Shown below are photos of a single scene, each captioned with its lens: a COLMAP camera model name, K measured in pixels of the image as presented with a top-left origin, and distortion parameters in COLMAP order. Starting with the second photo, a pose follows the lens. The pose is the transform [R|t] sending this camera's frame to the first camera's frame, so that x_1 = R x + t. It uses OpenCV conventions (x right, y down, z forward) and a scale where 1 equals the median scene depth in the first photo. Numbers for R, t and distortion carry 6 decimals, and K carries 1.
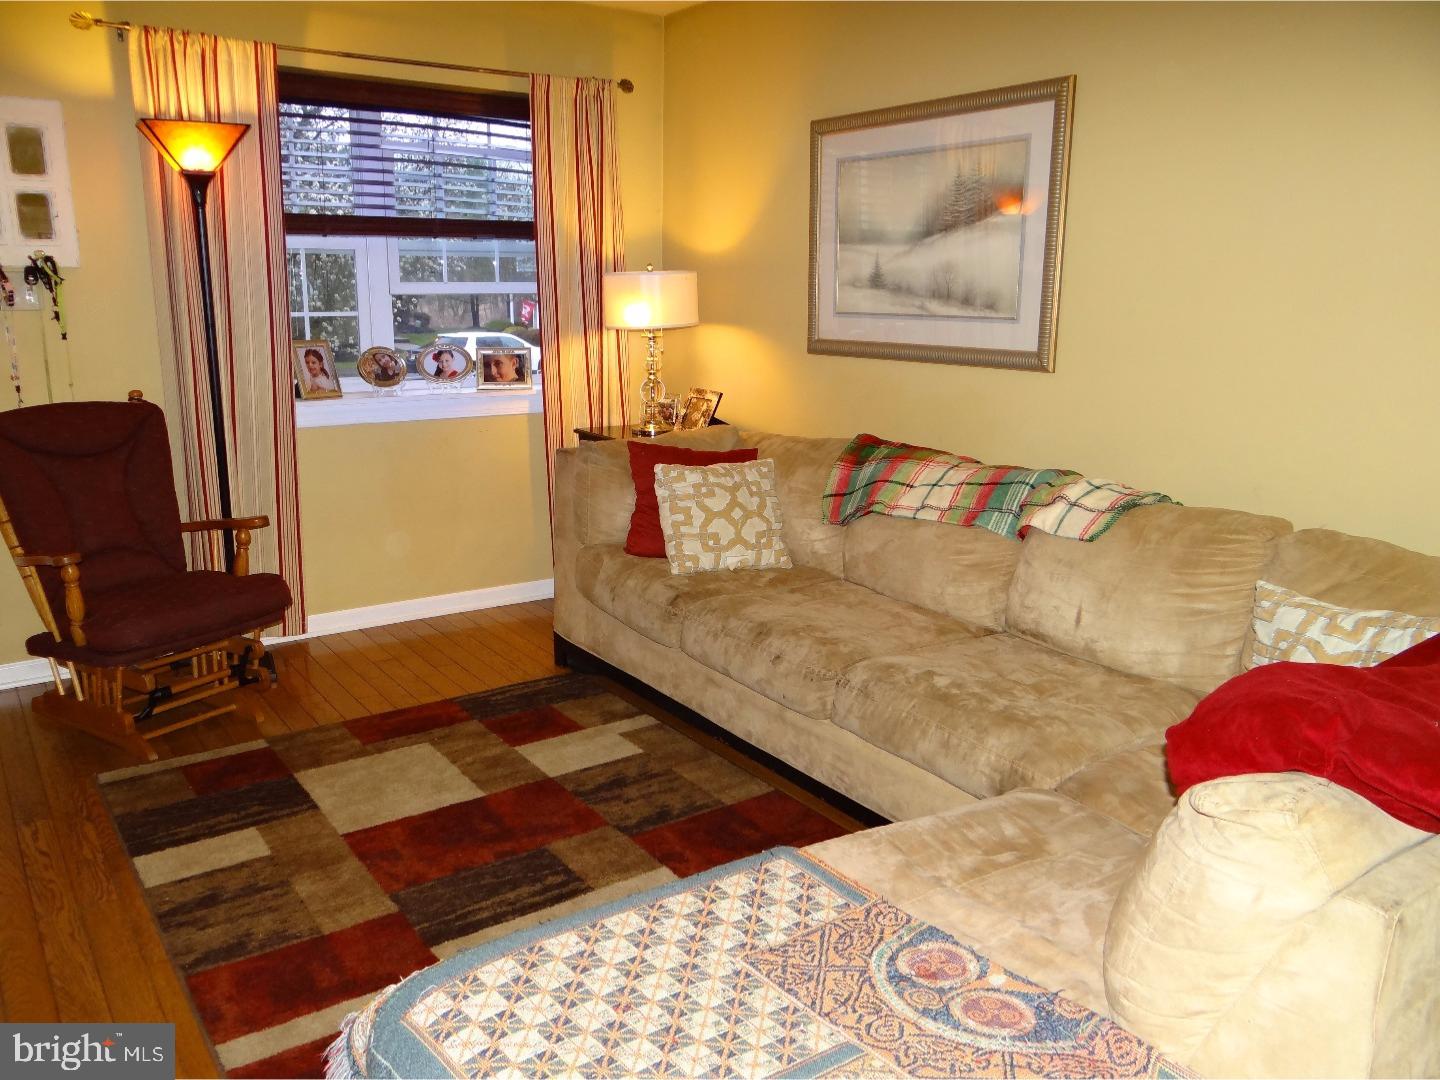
lens RADIAL K [[1173.1, 0, 726.0], [0, 1173.1, 538.0], [0, 0, 1]] dist [0.020512, -0.005127]
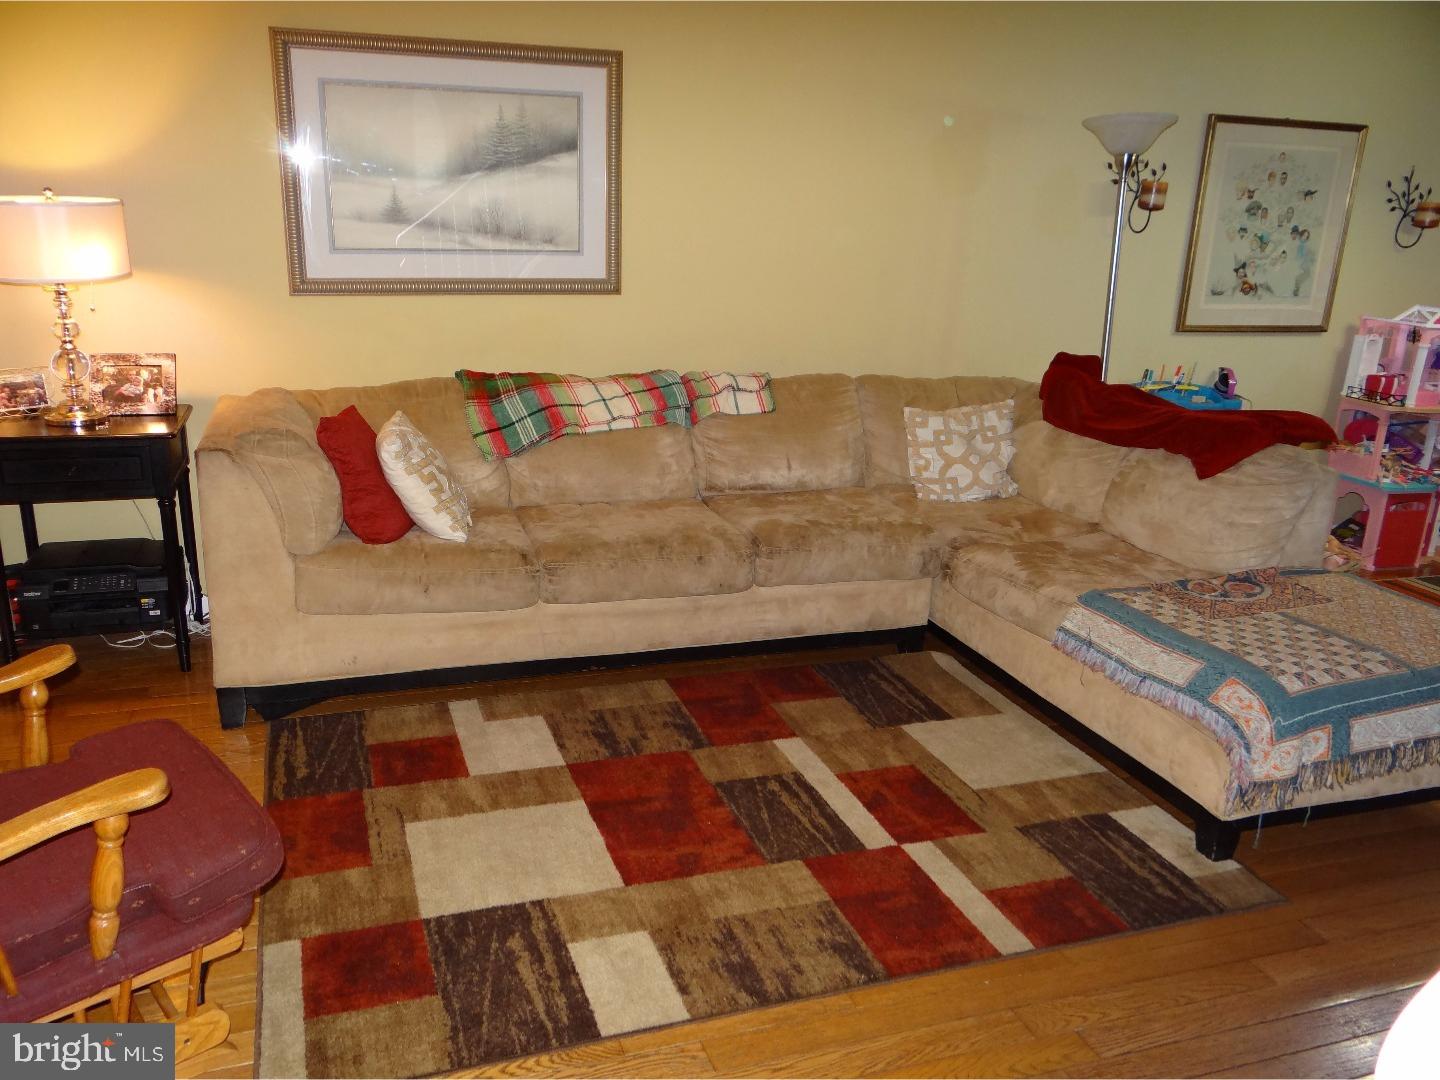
lens RADIAL K [[1152.5, 0, 718.2], [0, 1152.5, 551.4], [0, 0, 1]] dist [-0.003497, 0.002224]
pose [[0.274857, -0.285070, 0.918253, -0.845410], [0.177465, 0.953669, 0.242945, -0.152201], [-0.944965, 0.096183, 0.312712, 0.523705]]
